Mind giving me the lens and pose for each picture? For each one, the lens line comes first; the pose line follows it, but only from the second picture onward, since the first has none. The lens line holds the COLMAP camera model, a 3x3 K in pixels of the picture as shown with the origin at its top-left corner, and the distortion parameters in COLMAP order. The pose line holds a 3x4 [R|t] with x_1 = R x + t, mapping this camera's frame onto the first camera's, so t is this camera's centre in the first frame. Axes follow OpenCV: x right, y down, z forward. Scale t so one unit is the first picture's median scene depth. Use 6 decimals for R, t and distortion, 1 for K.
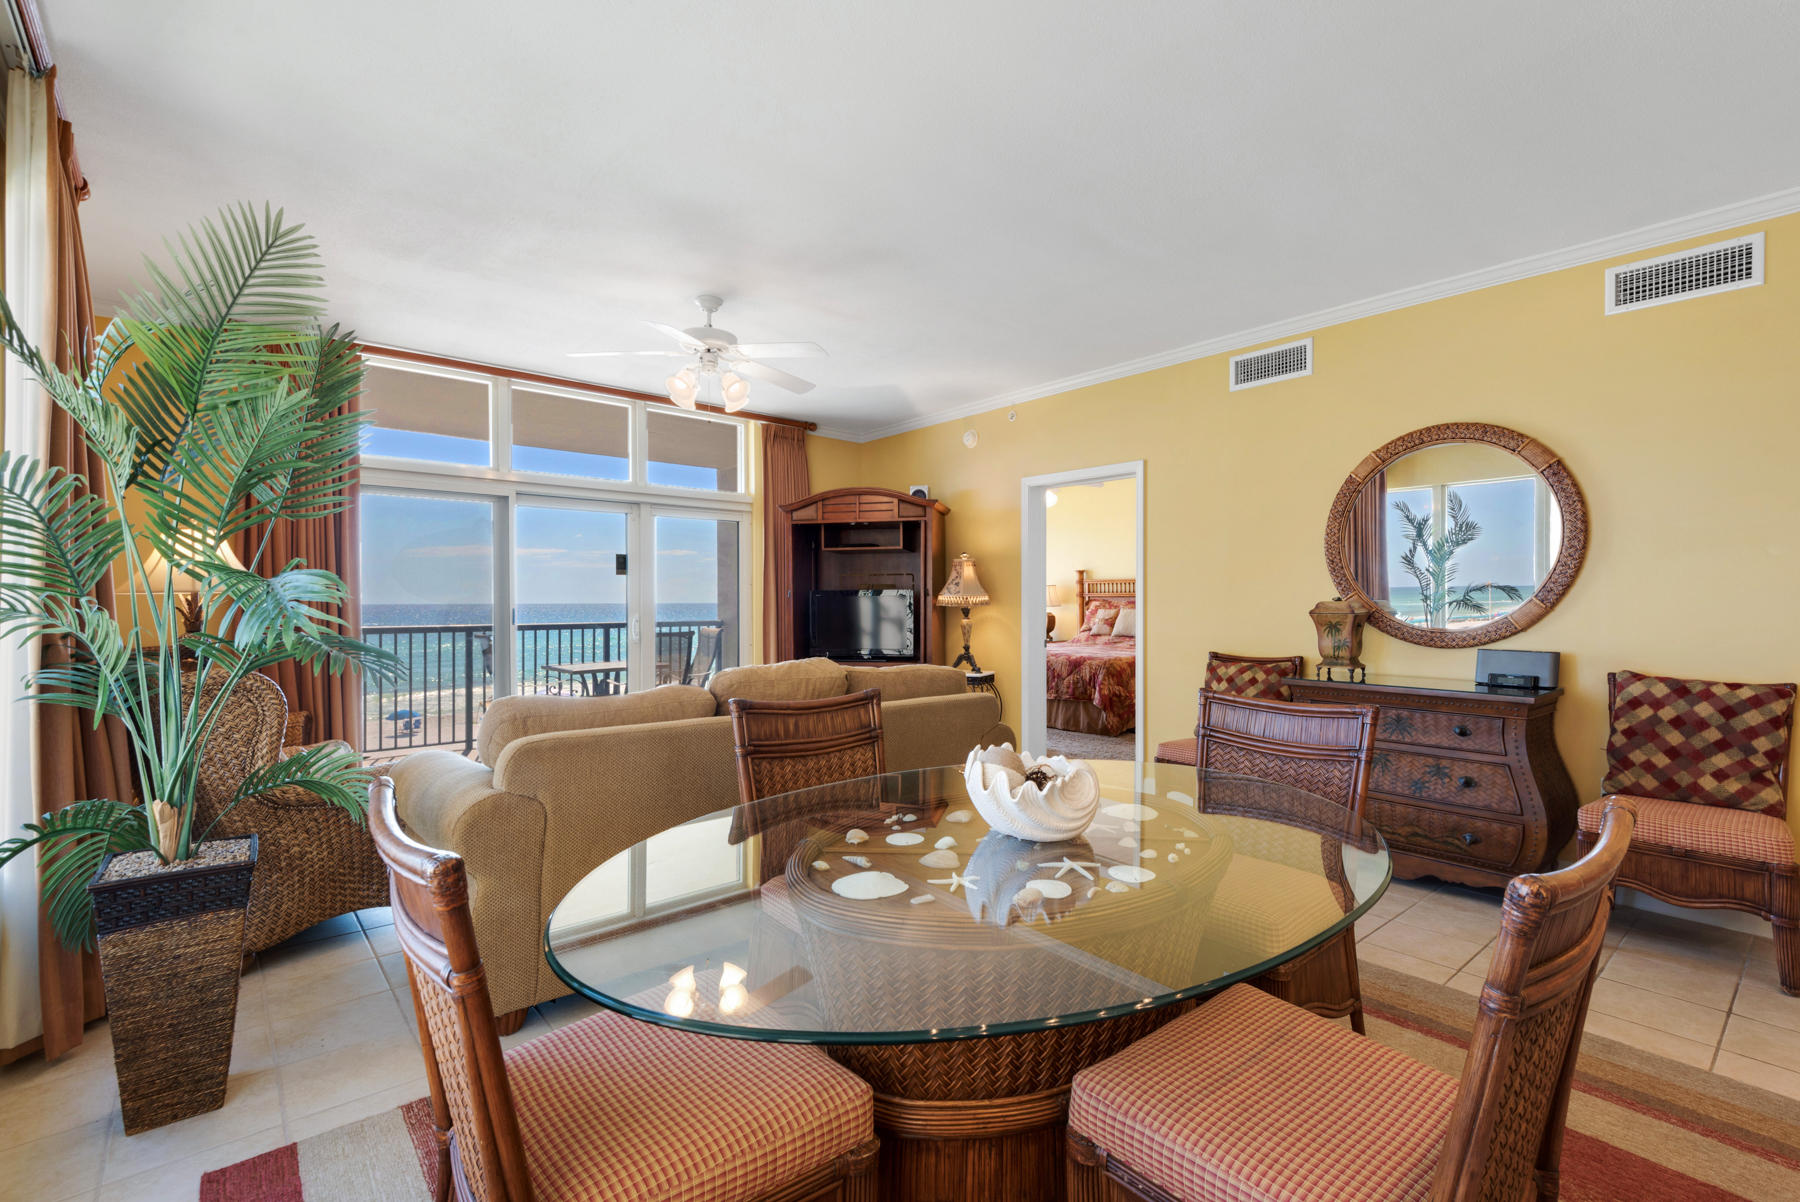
lens RADIAL K [[798.7, 0, 903.2], [0, 798.7, 602.1], [0, 0, 1]] dist [-0.000359, -0.000553]
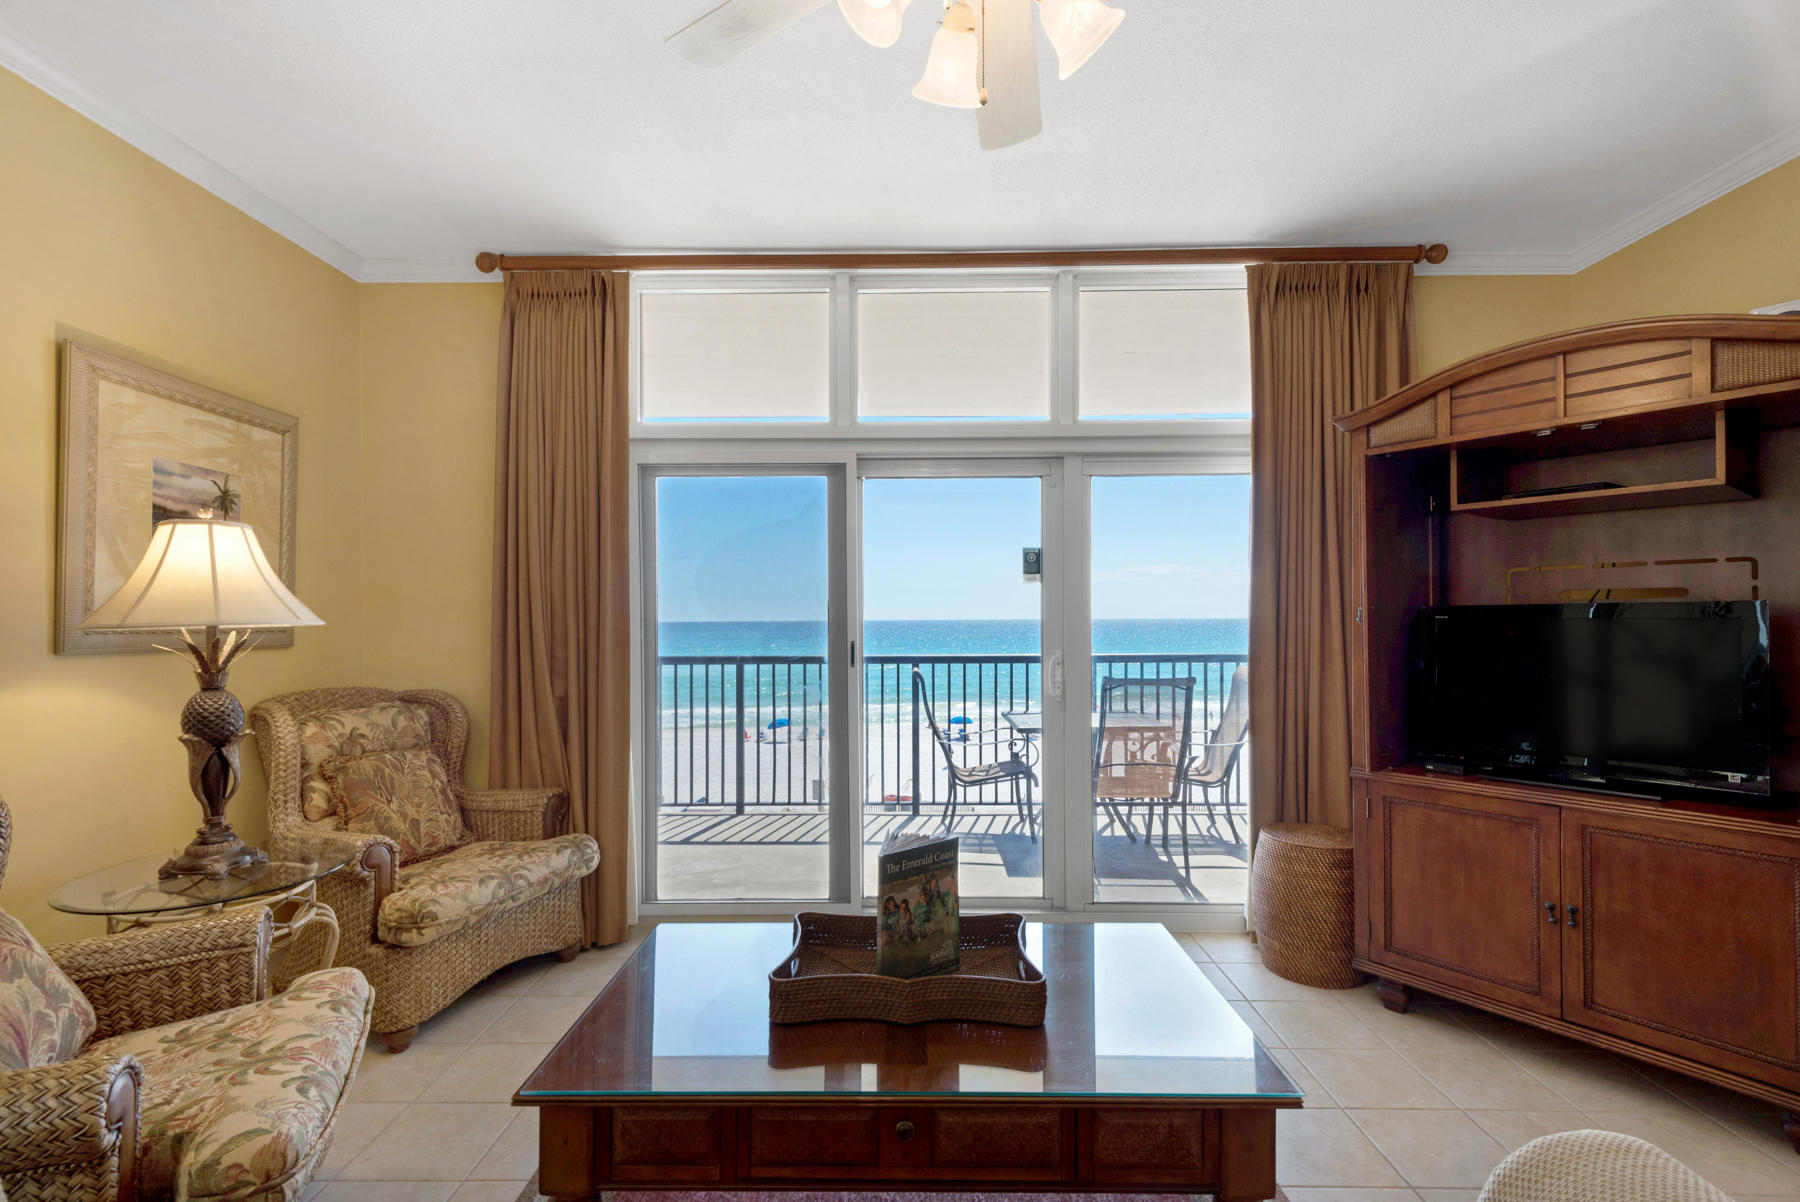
lens RADIAL K [[815.1, 0, 899.7], [0, 815.1, 615.7], [0, 0, 1]] dist [0.036113, -0.023790]
pose [[0.747680, -0.005892, -0.664033, -0.032398], [0.005649, 0.999981, -0.002513, -0.010082], [0.664035, -0.001873, 0.747699, 0.500712]]
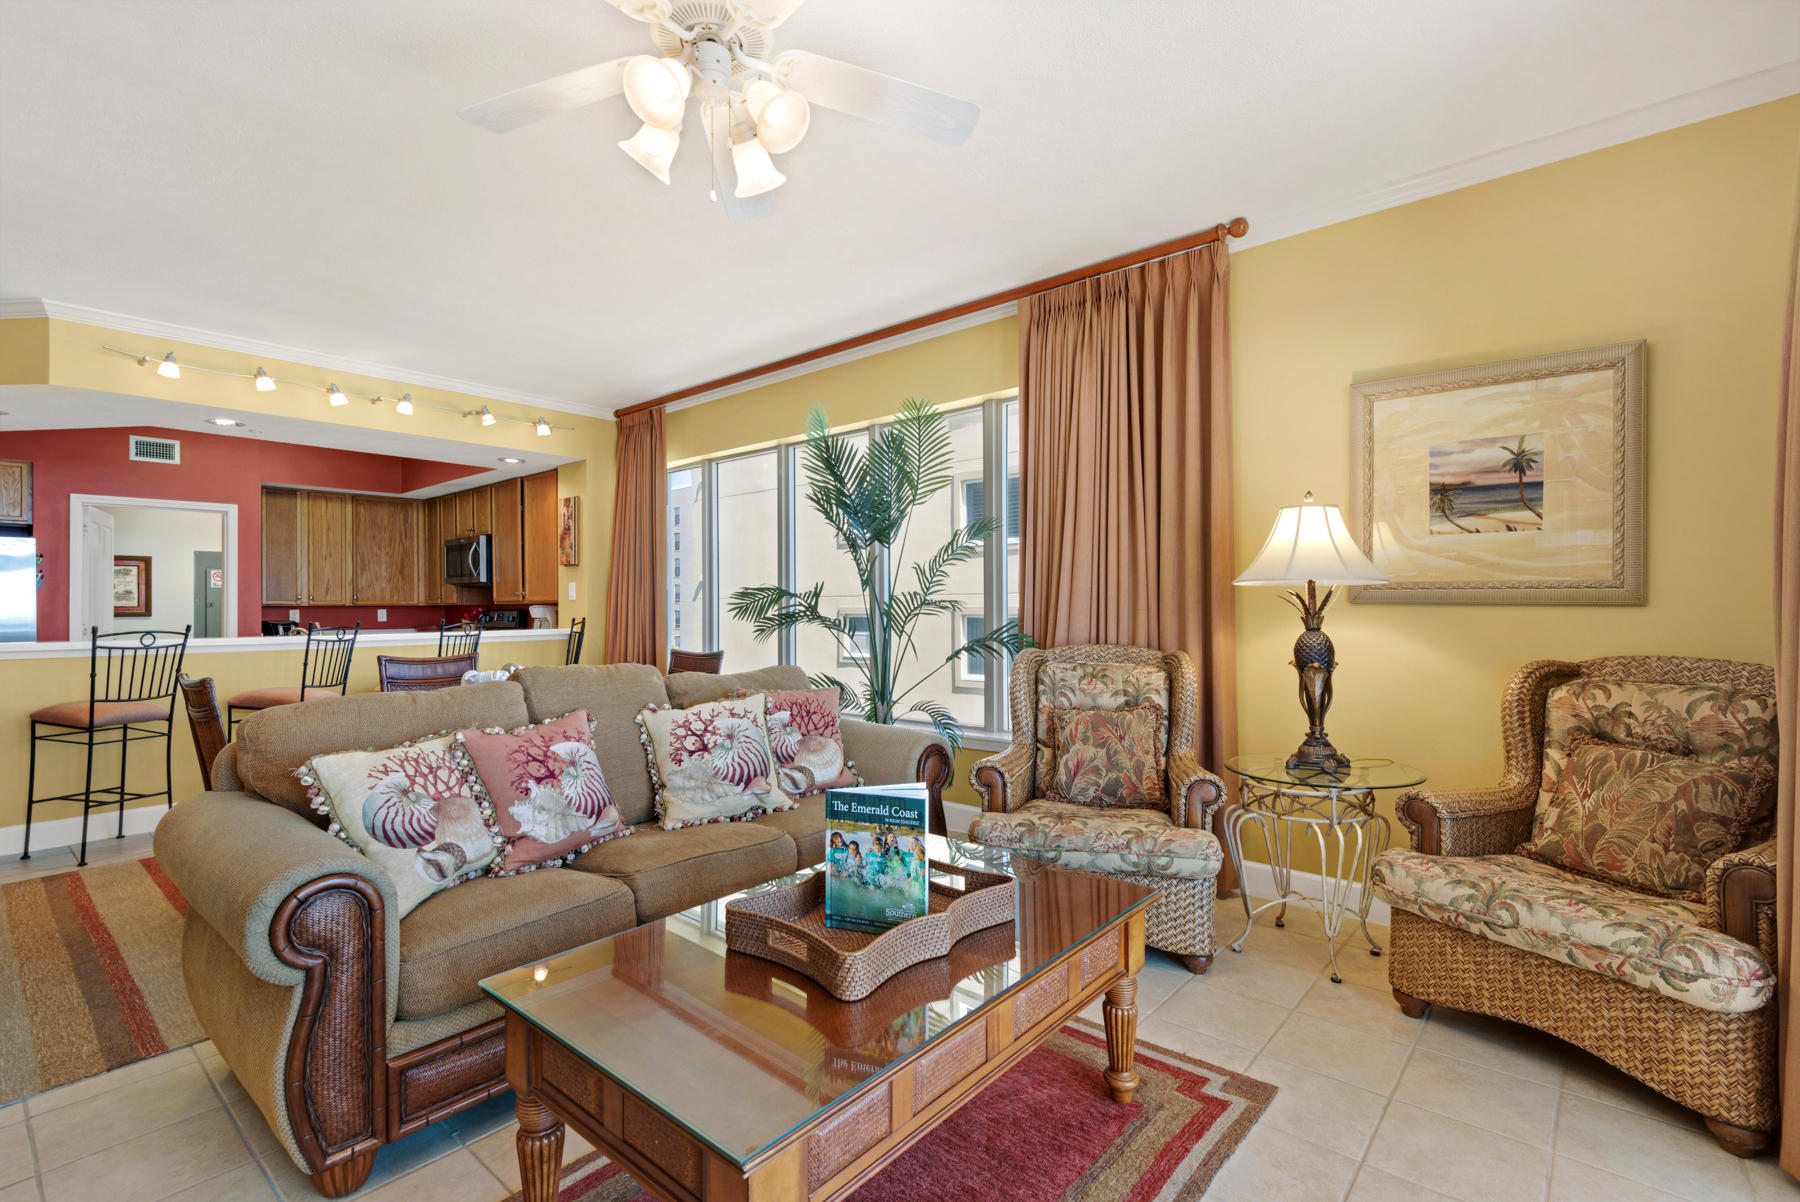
lens RADIAL K [[812.5, 0, 896.2], [0, 812.5, 604.4], [0, 0, 1]] dist [0.004281, -0.000703]
pose [[-0.988724, 0.005096, -0.149660, -0.193181], [0.005430, 0.999984, -0.001825, 0.004329], [0.149648, -0.002617, -0.988736, 1.016670]]
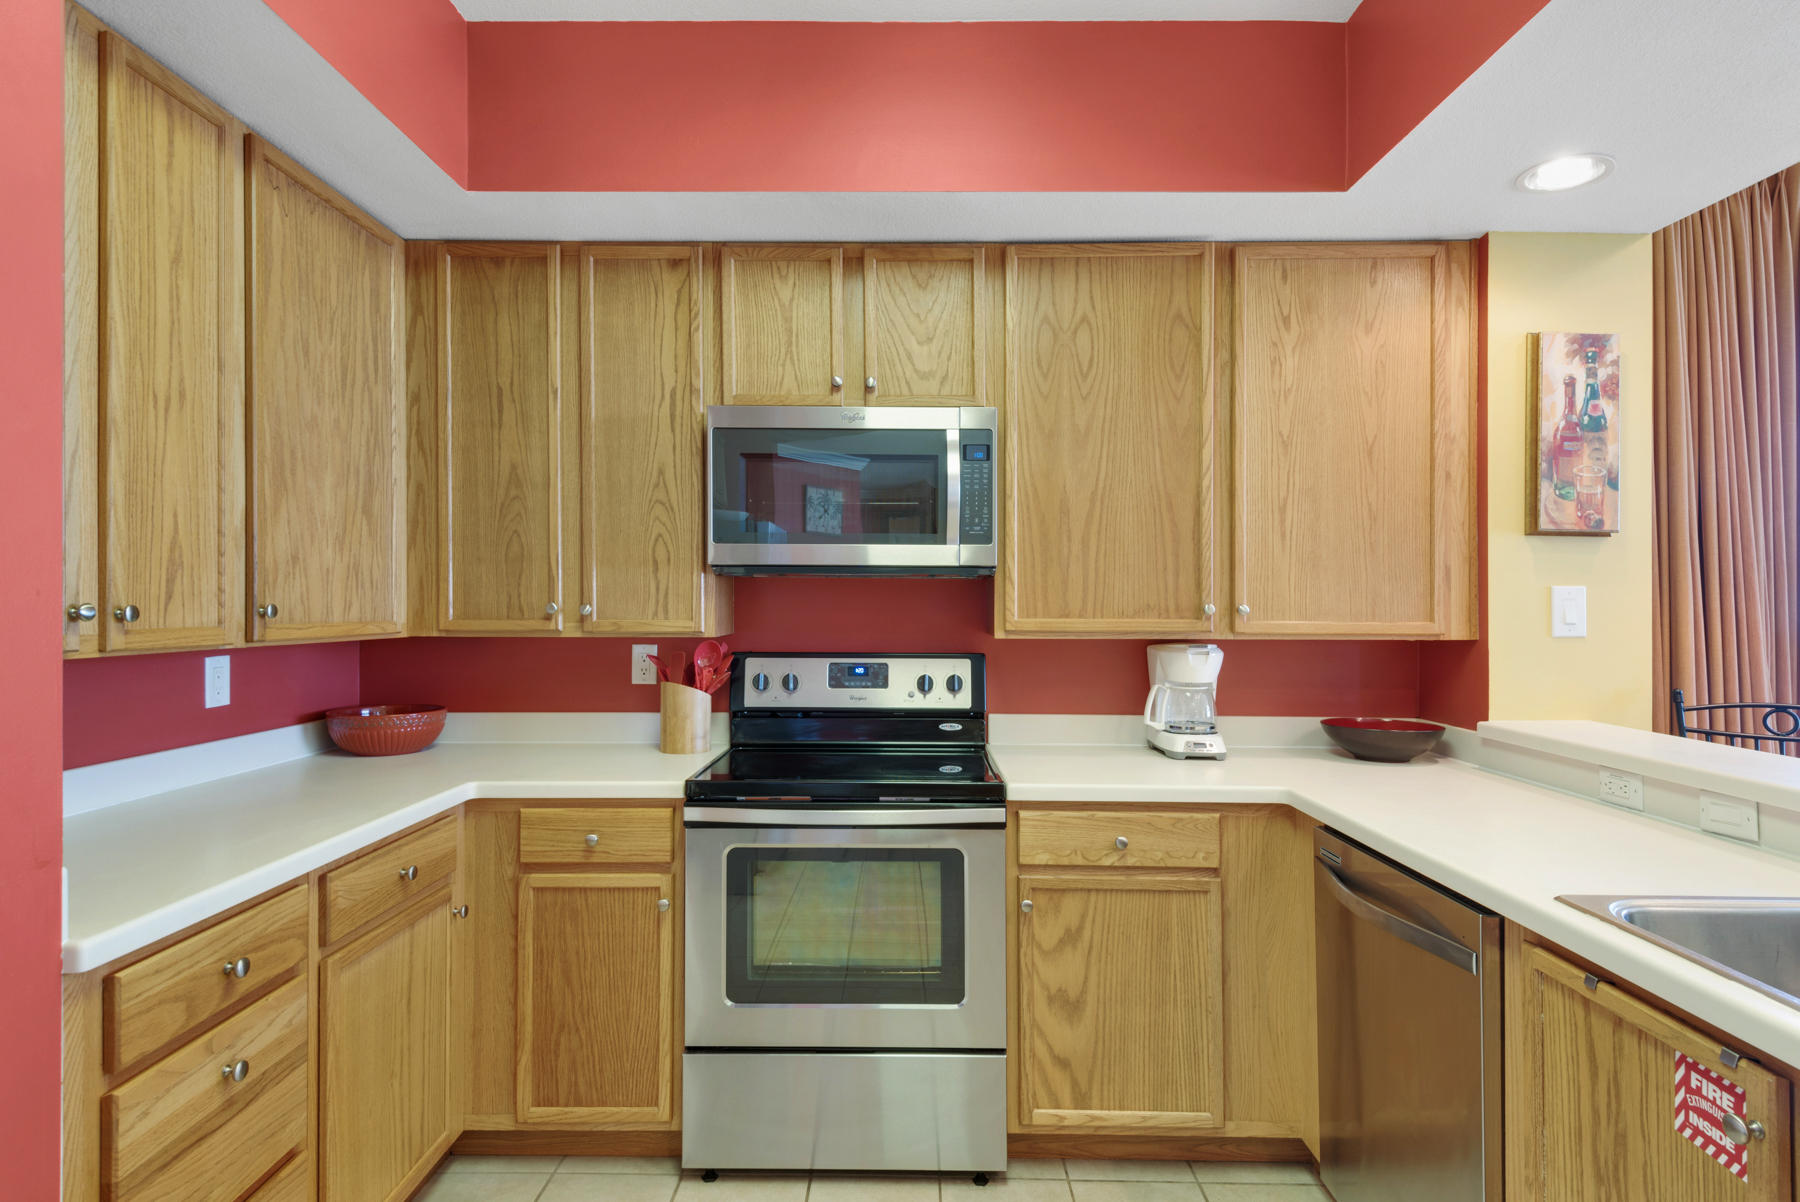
lens RADIAL K [[940.8, 0, 908.9], [0, 940.8, 593.8], [0, 0, 1]] dist [0.035851, -0.022406]
pose [[-0.663945, -0.011033, -0.747700, 0.598027], [-0.007789, 0.999939, -0.007838, -0.019789], [0.747740, 0.000620, -0.663991, -0.067387]]
